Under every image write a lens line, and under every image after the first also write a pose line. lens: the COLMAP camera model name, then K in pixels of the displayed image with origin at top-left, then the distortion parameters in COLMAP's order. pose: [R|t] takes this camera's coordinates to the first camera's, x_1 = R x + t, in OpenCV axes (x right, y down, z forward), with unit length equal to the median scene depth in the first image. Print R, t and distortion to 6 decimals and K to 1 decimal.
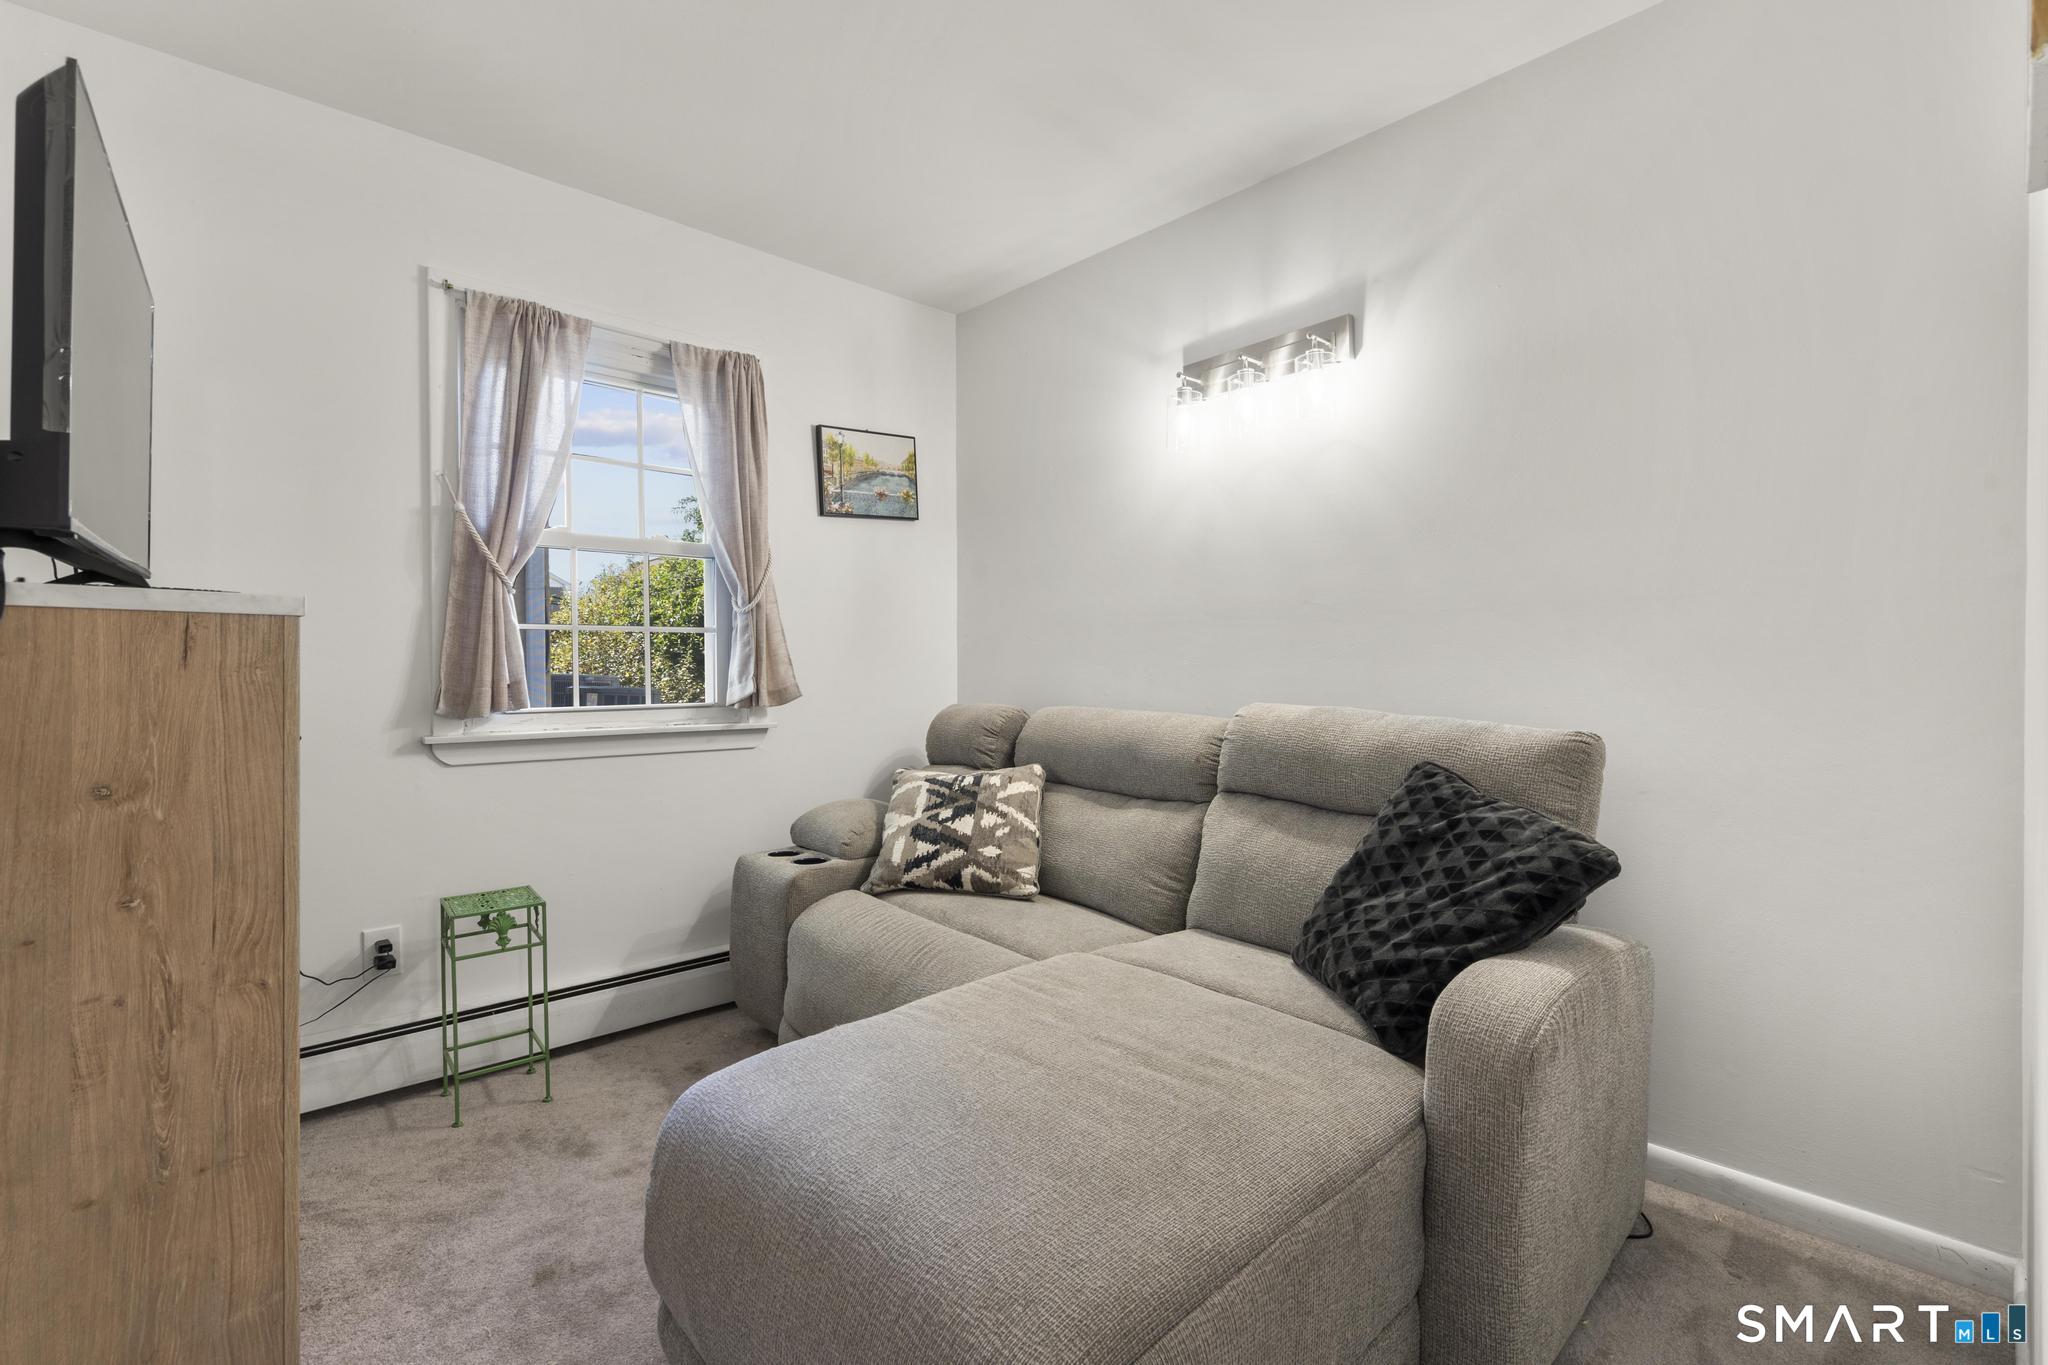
lens RADIAL K [[923.7, 0, 1028.2], [0, 923.7, 670.2], [0, 0, 1]] dist [-0.004069, 0.000782]
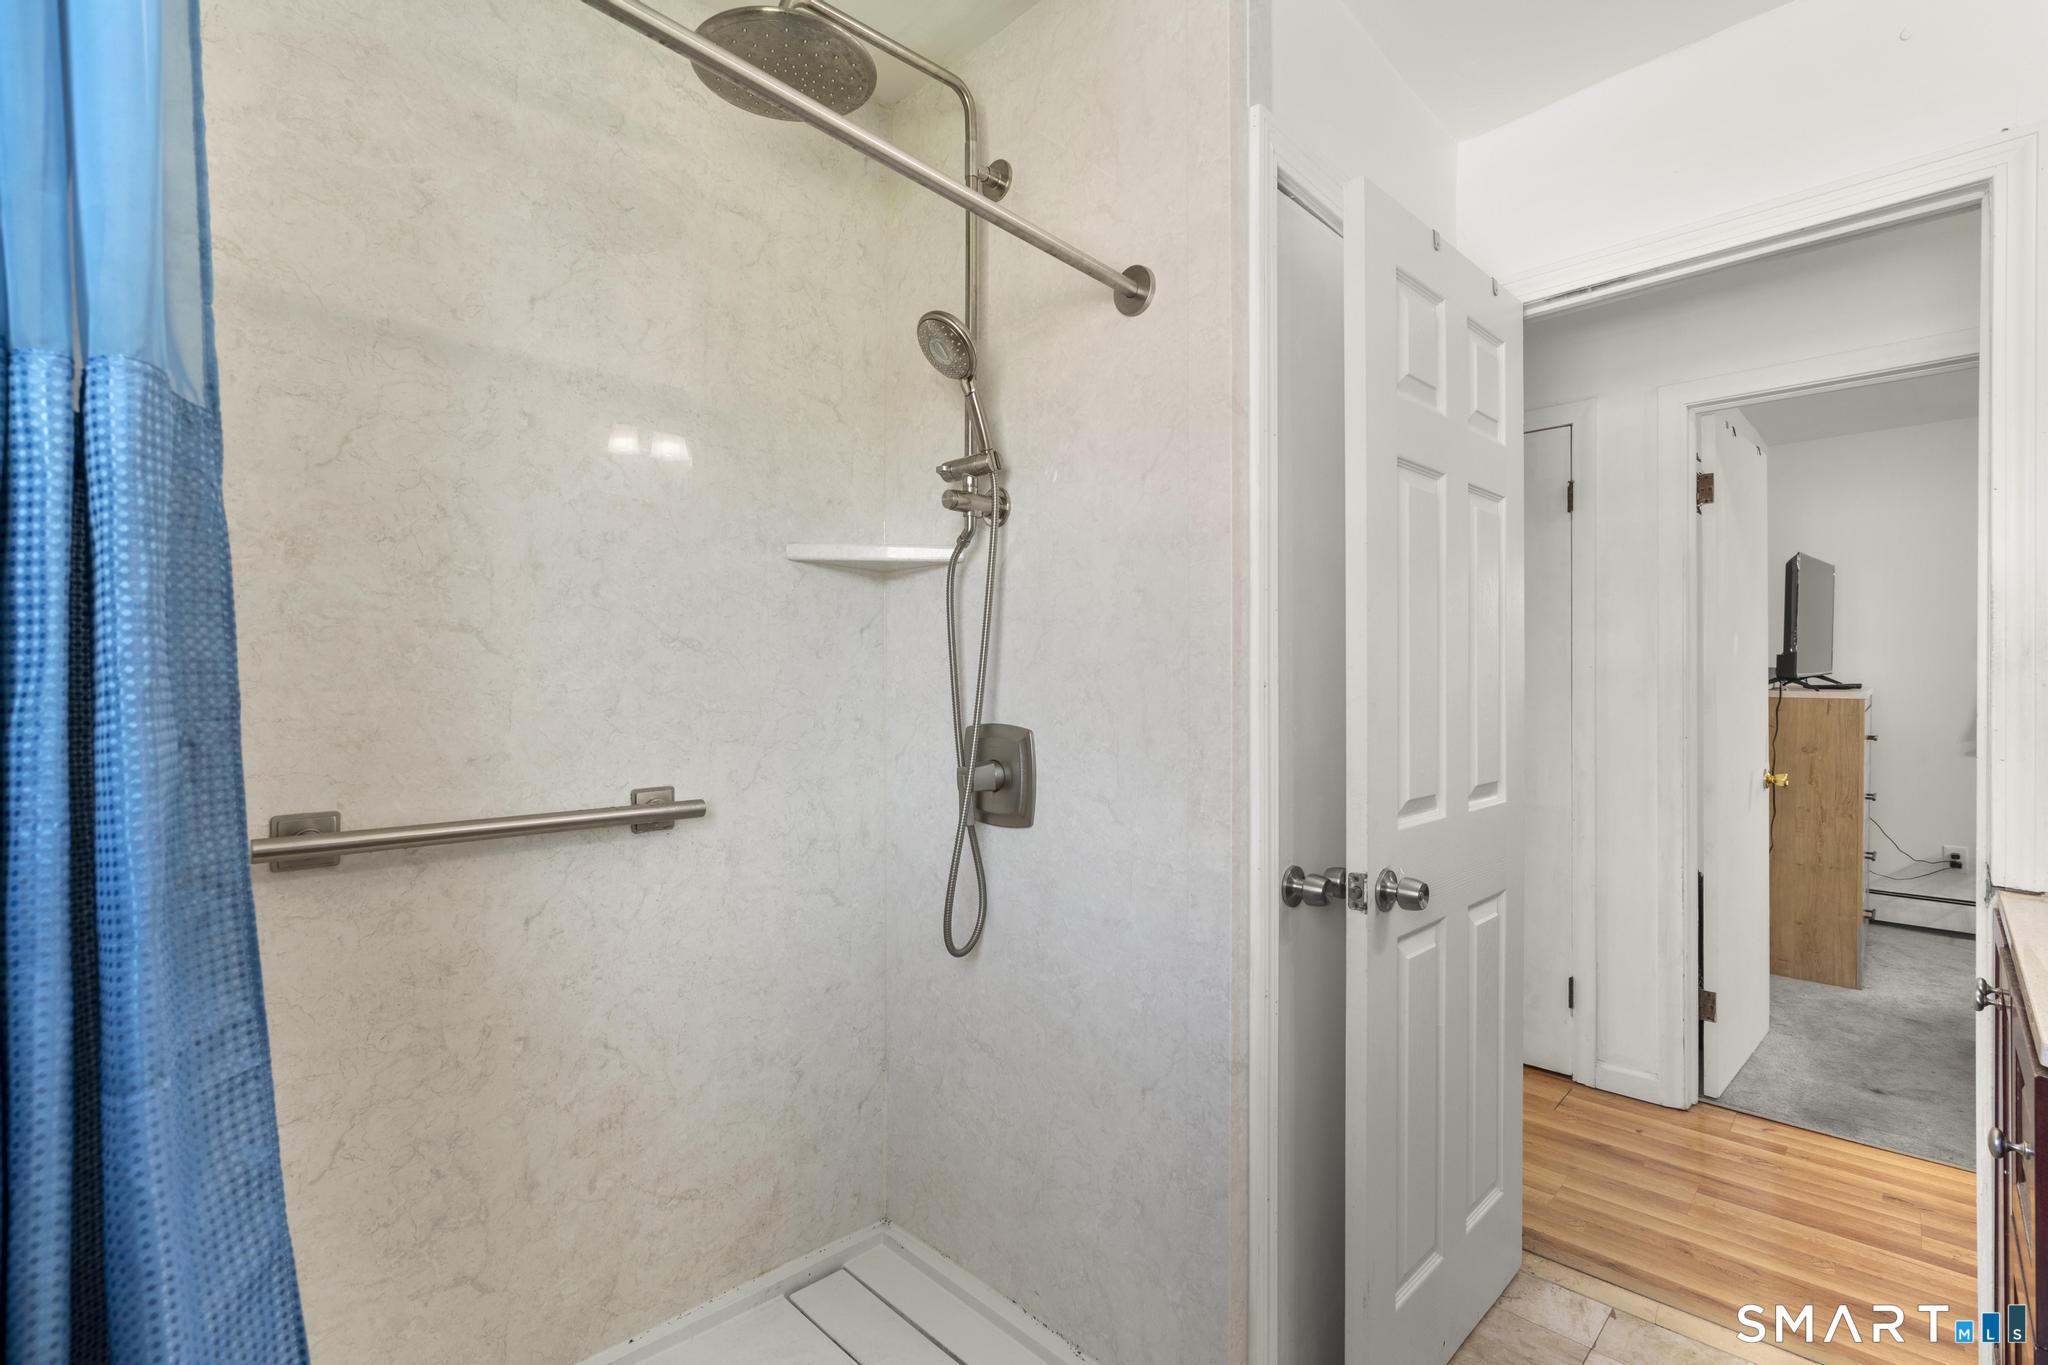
lens RADIAL K [[923.7, 0, 1027.7], [0, 923.7, 689.1], [0, 0, 1]] dist [-0.004069, 0.000782]
pose [[0.021051, 0.002232, -0.999776, 2.348907], [-0.011297, 0.999934, 0.001995, -0.069446], [0.999715, 0.011253, 0.021075, -1.961158]]
